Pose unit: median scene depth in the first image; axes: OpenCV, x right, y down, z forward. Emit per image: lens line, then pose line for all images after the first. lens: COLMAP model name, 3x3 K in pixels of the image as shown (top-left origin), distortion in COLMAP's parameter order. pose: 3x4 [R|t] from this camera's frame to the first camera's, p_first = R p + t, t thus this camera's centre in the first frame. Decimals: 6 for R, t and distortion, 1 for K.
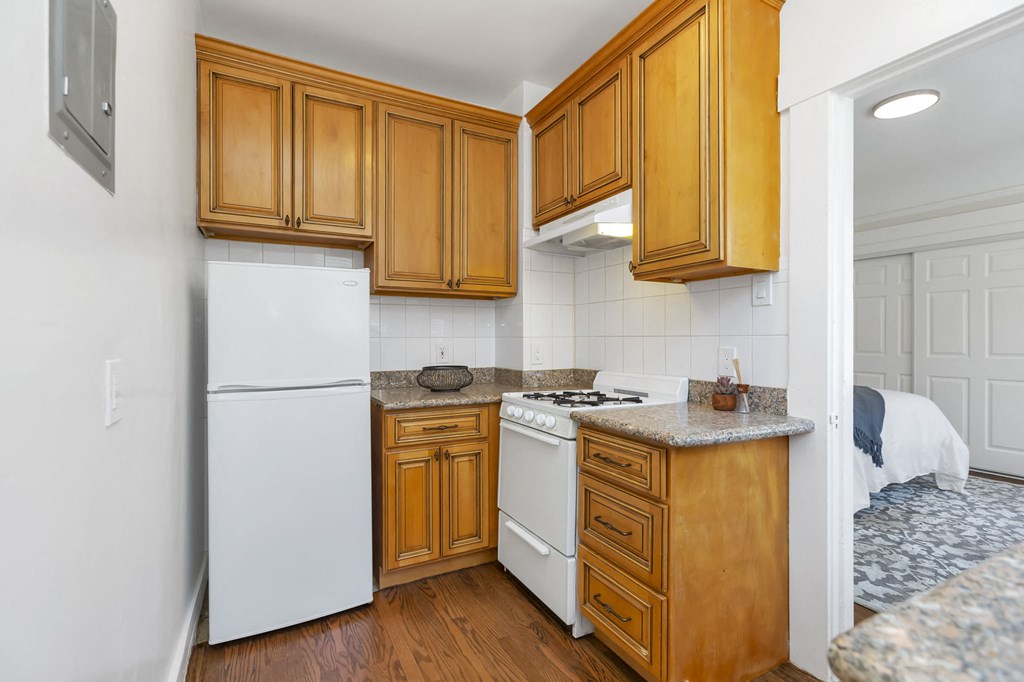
lens RADIAL K [[464.7, 0, 510.6], [0, 464.7, 339.6], [0, 0, 1]] dist [0.001630, -0.000362]
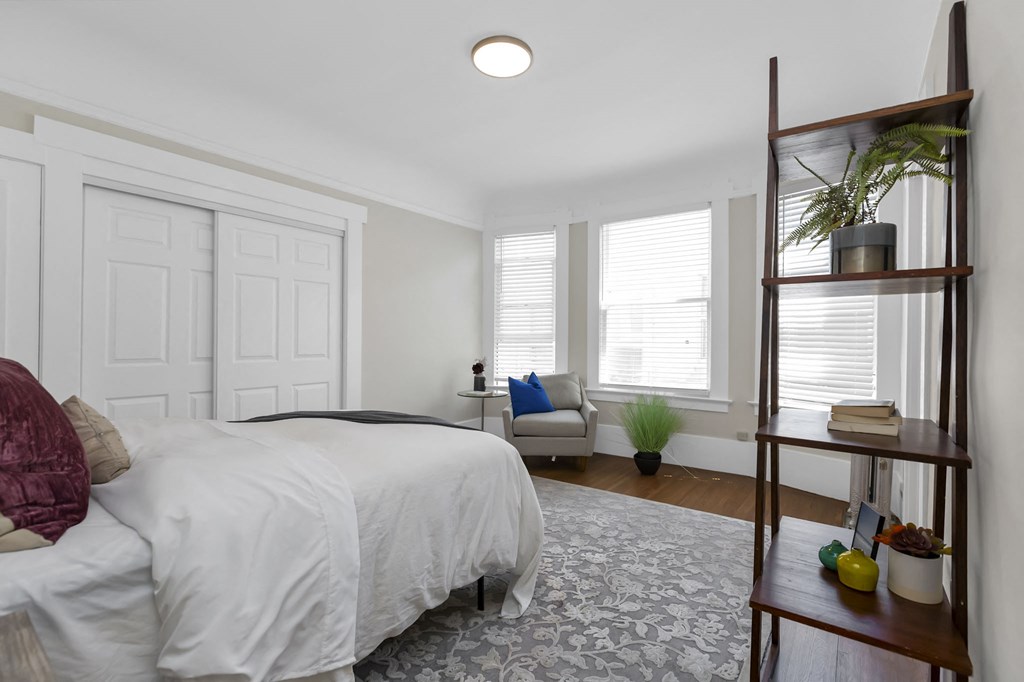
lens RADIAL K [[464.7, 0, 511.4], [0, 464.7, 344.7], [0, 0, 1]] dist [0.001630, -0.000362]
pose [[-0.461032, -0.001861, 0.887382, 0.136359], [0.001684, 0.999994, 0.002972, 0.014985], [-0.887382, 0.002865, -0.461026, 2.100929]]
